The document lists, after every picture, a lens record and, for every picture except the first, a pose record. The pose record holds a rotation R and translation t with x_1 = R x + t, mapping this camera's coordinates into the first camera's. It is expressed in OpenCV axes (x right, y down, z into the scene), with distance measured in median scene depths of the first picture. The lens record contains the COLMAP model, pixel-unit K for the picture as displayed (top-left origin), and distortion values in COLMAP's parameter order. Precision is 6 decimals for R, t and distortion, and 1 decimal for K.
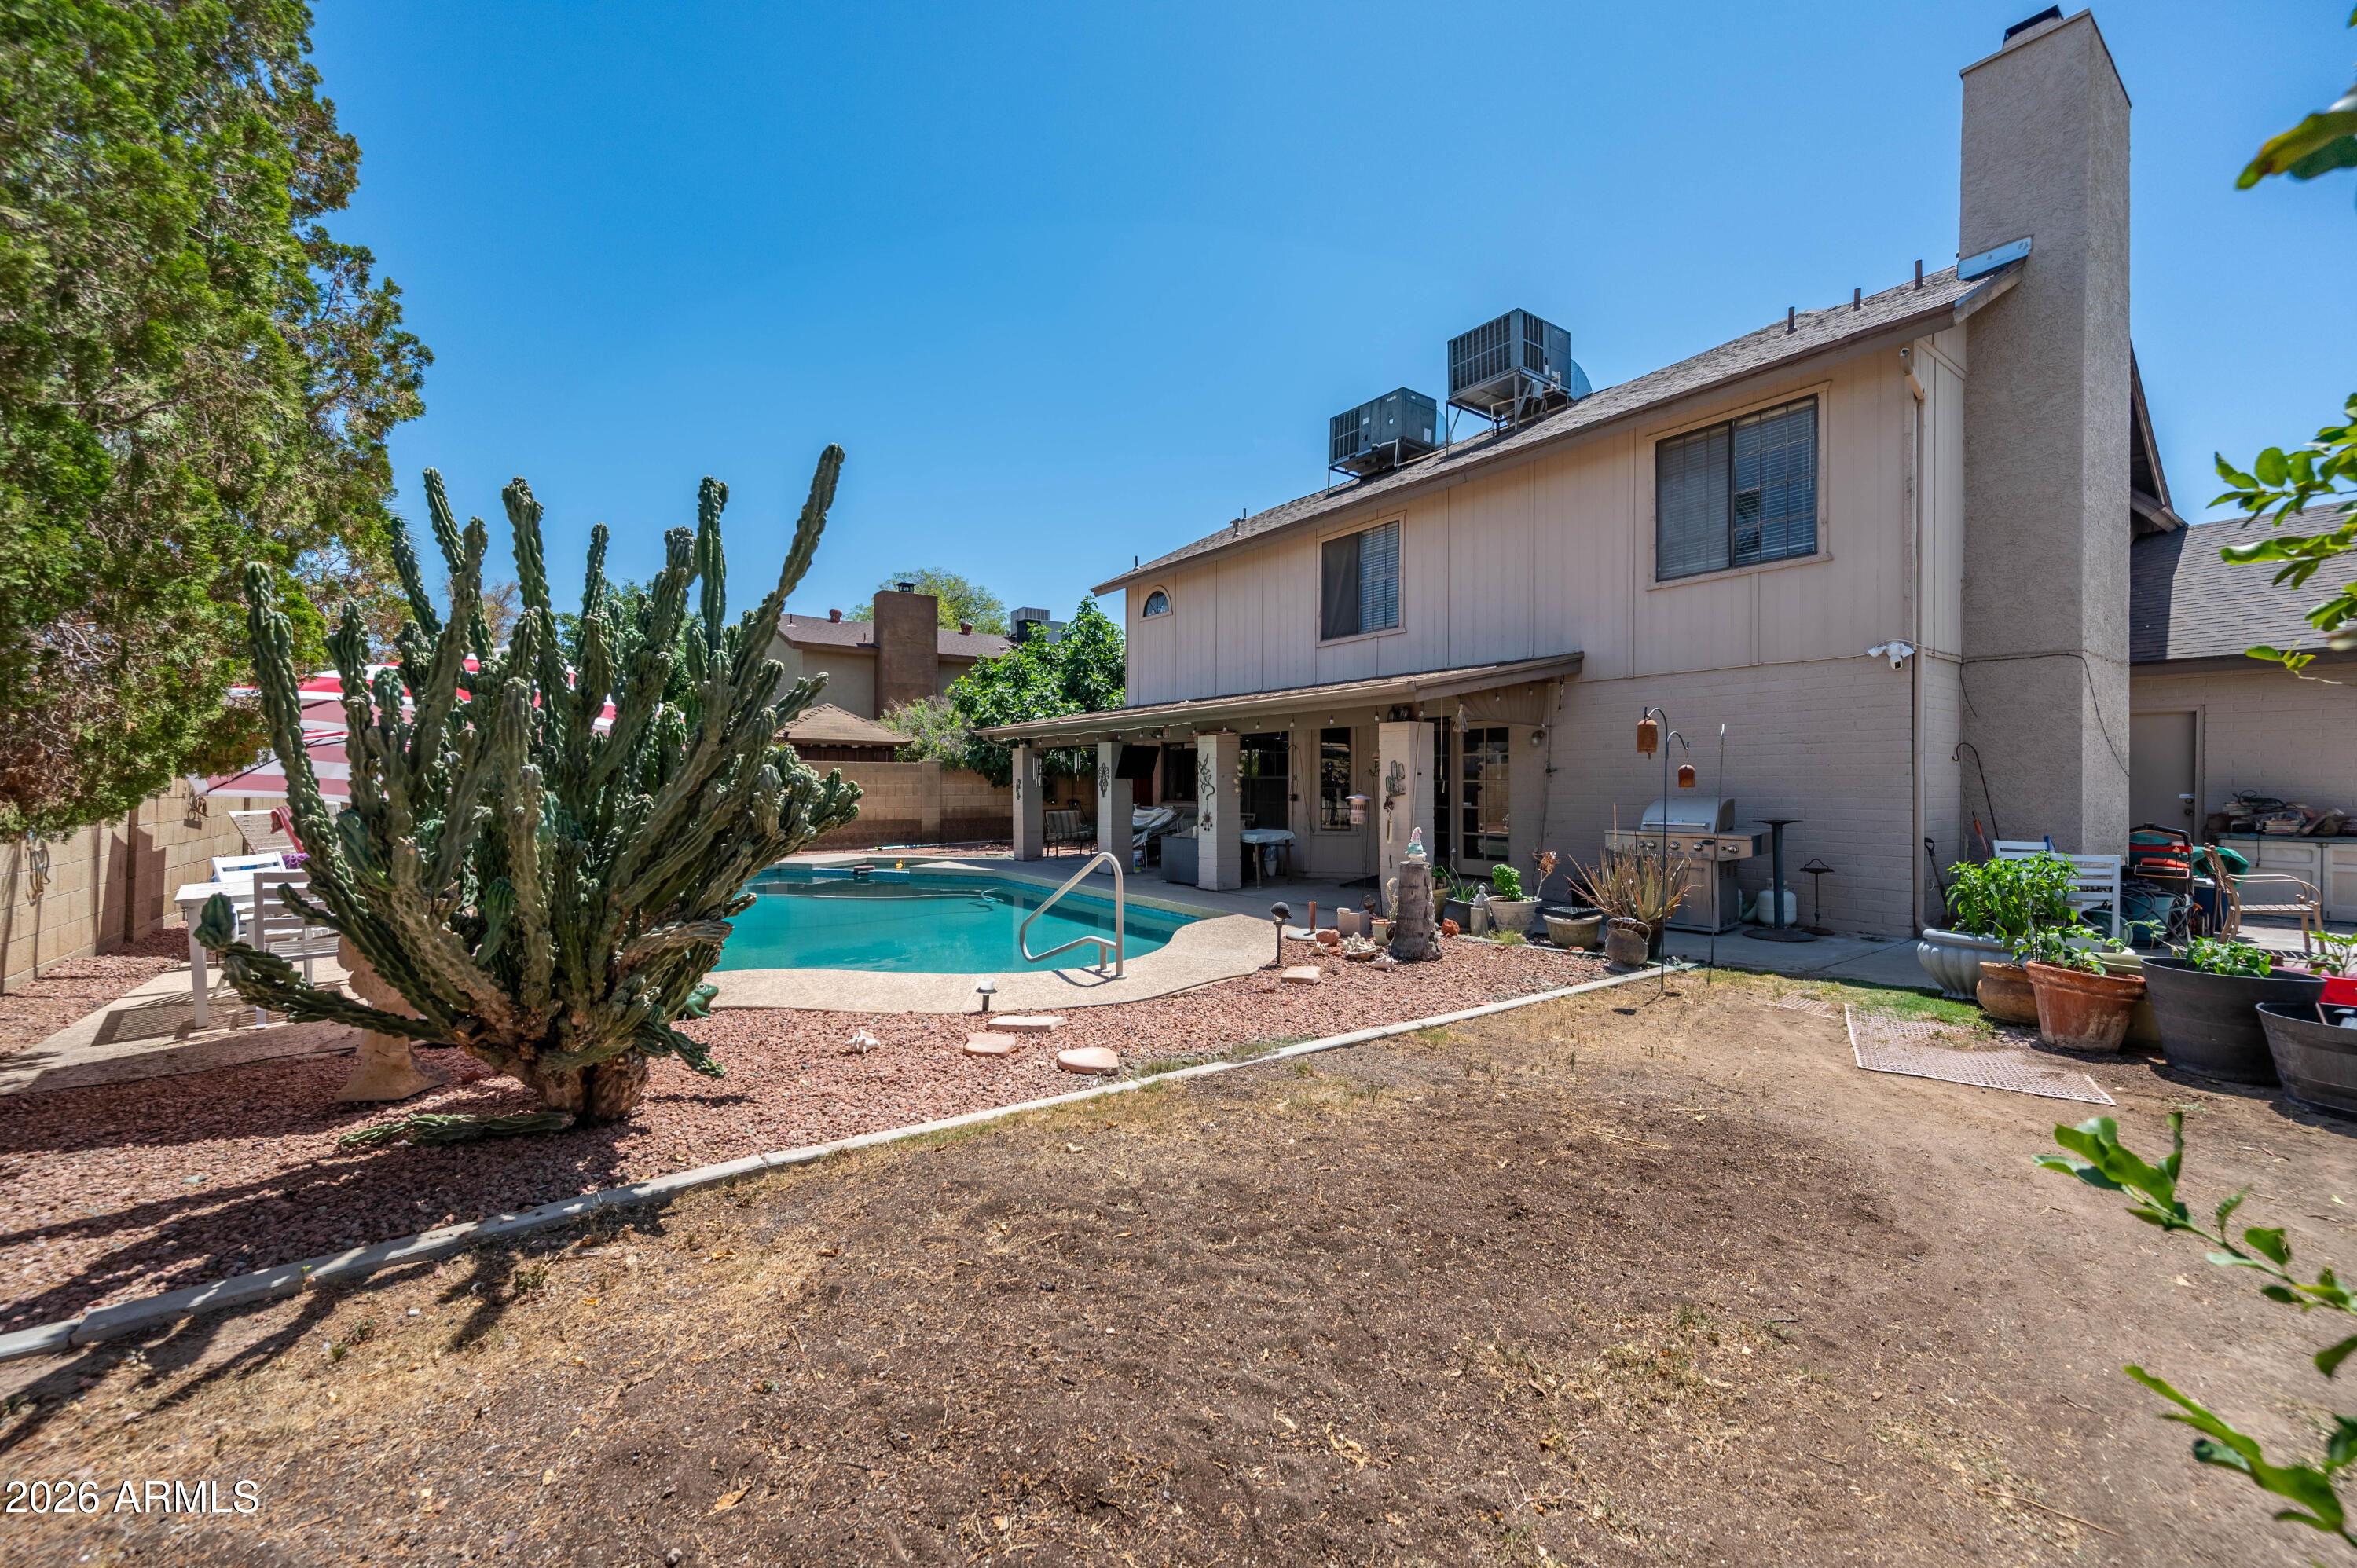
lens RADIAL K [[926.9, 0, 1182.2], [0, 926.9, 776.4], [0, 0, 1]] dist [-0.002433, -0.000214]
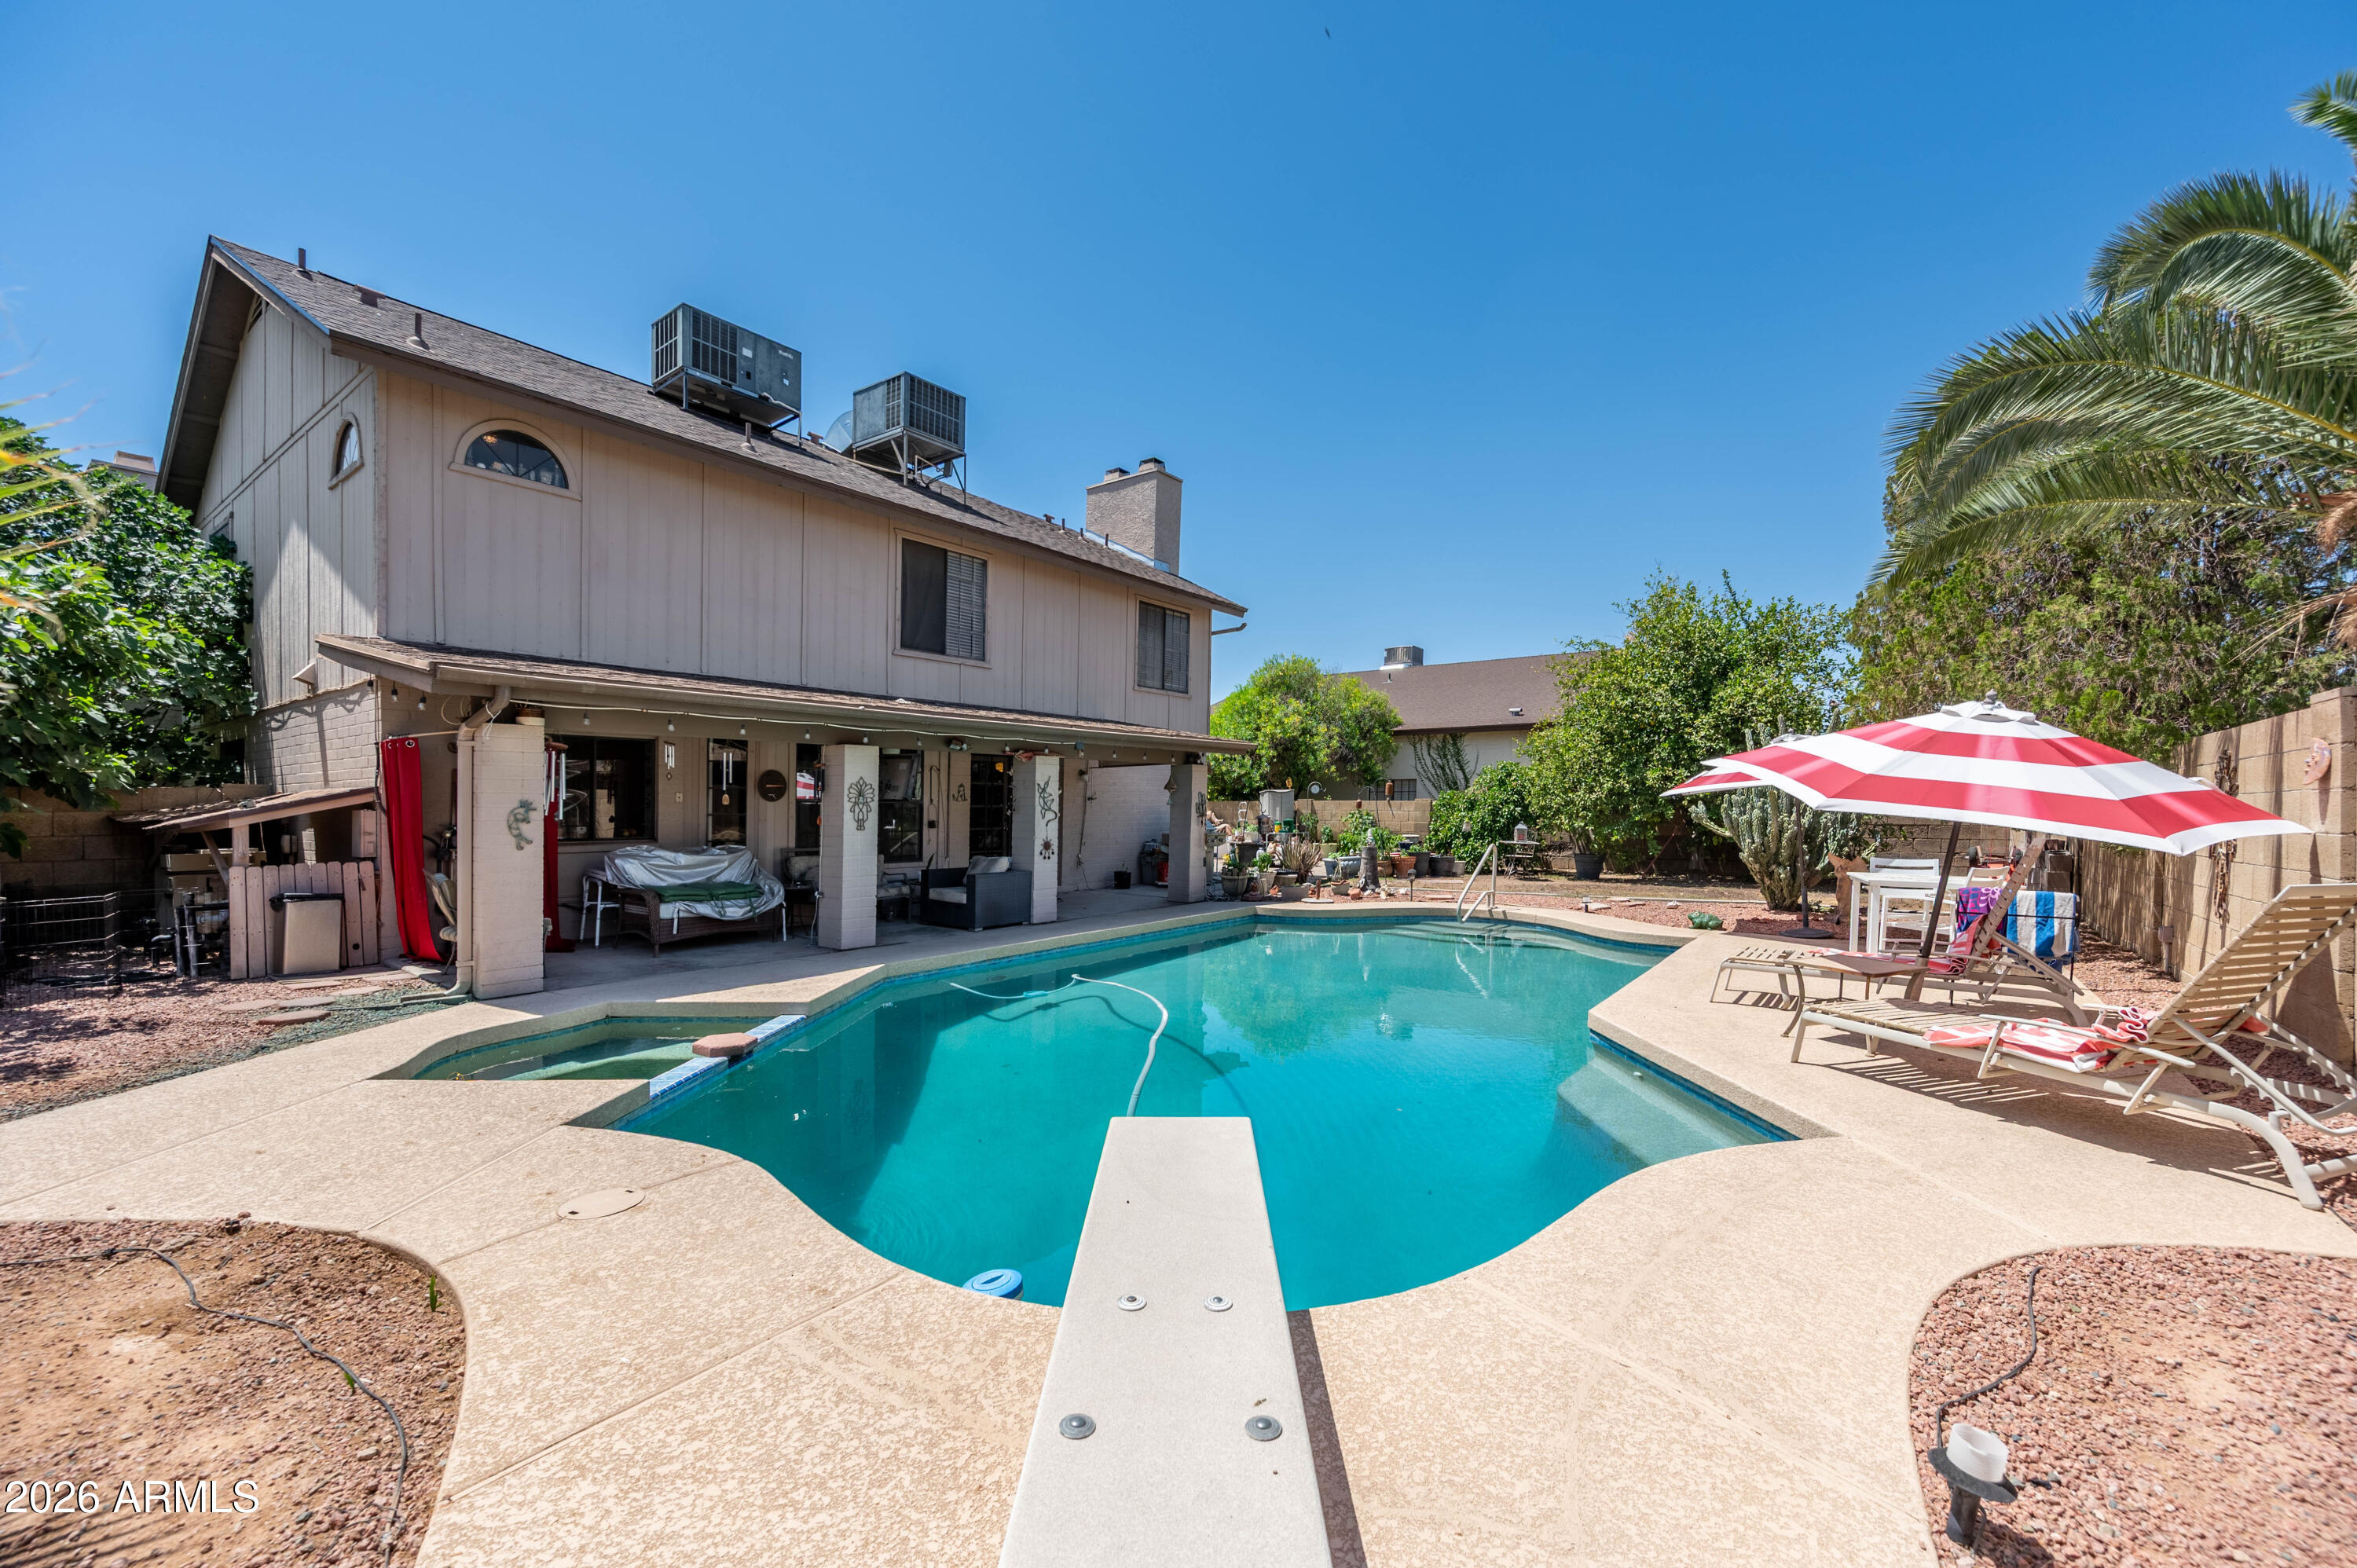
lens RADIAL K [[933.4, 0, 1183.9], [0, 933.4, 844.5], [0, 0, 1]] dist [-0.000594, -0.000036]
pose [[-0.298773, -0.038832, 0.953534, -0.810544], [-0.005515, 0.999225, 0.038965, 0.006002], [-0.954308, 0.006383, -0.298755, 1.032641]]
